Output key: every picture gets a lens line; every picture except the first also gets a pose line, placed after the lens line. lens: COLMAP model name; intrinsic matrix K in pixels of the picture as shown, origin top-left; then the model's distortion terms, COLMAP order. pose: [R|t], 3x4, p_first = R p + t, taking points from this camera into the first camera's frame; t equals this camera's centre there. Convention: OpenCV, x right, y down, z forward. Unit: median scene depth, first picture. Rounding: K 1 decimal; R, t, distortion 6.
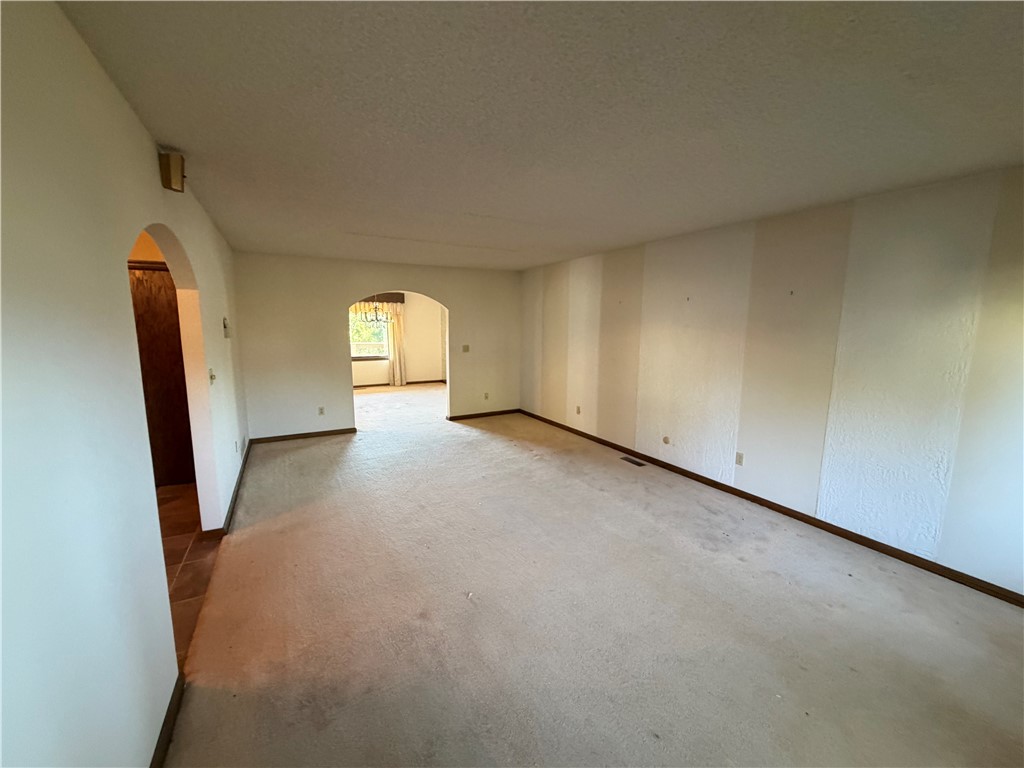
lens RADIAL K [[407.4, 0, 510.0], [0, 407.4, 384.1], [0, 0, 1]] dist [0.000367, -0.000023]
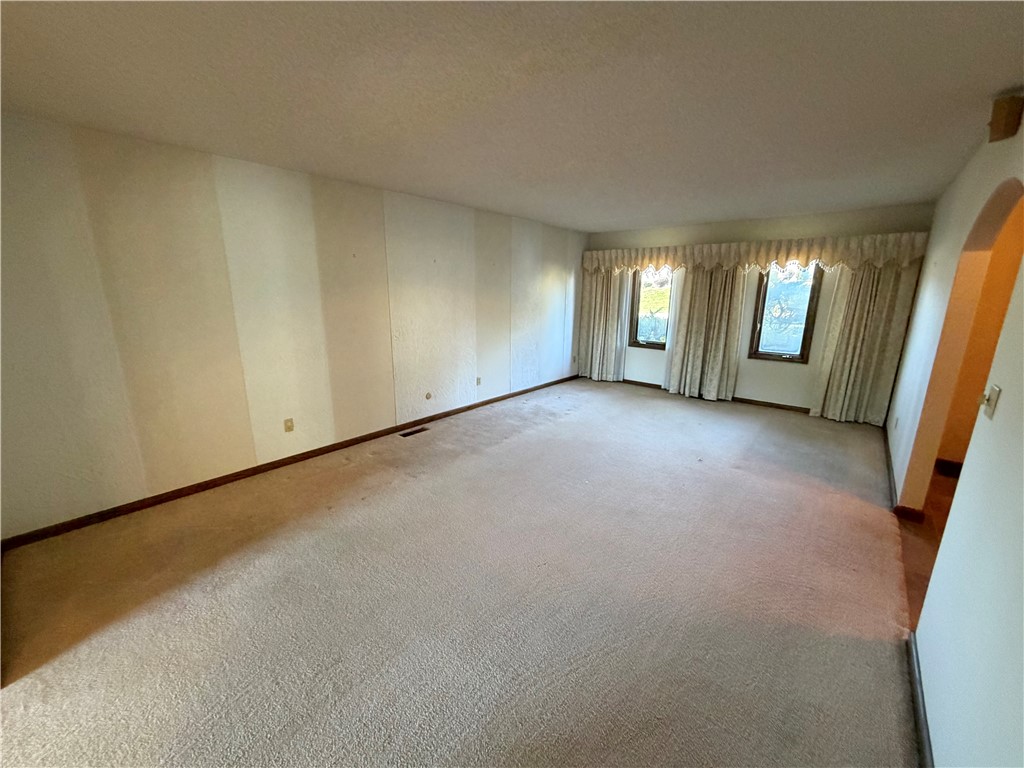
lens RADIAL K [[407.4, 0, 510.0], [0, 407.4, 384.1], [0, 0, 1]] dist [0.000367, -0.000023]
pose [[-0.349498, -0.235181, 0.906940, -0.593853], [0.122046, 0.948309, 0.292940, -0.162282], [-0.928954, 0.213070, -0.302730, 1.027990]]
